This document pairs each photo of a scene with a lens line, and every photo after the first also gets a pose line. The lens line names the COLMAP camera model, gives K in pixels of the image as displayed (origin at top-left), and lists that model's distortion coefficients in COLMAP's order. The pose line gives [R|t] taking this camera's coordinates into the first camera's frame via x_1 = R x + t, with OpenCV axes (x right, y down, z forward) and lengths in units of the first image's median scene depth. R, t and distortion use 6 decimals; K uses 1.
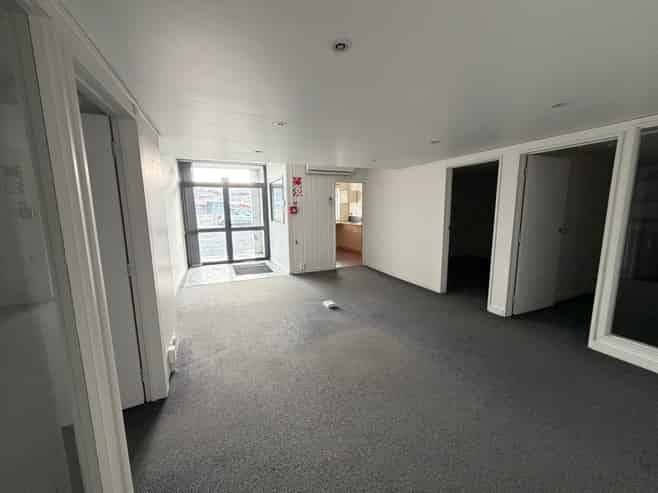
lens RADIAL K [[261.3, 0, 327.3], [0, 261.3, 245.5], [0, 0, 1]] dist [0.000990, 0.000065]
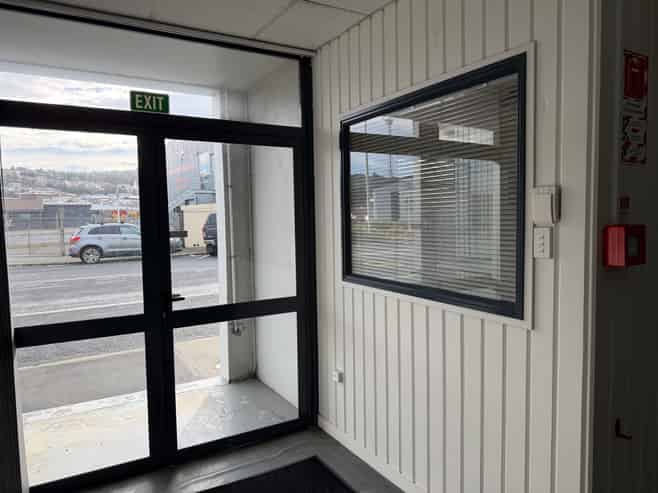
lens RADIAL K [[461.6, 0, 329.1], [0, 461.6, 248.2], [0, 0, 1]] dist [0.011809, -0.005040]
pose [[0.992185, -0.017019, 0.123608, -0.281054], [0.025633, 0.997327, -0.068429, -0.094059], [-0.122113, 0.071063, 0.989969, 0.583481]]
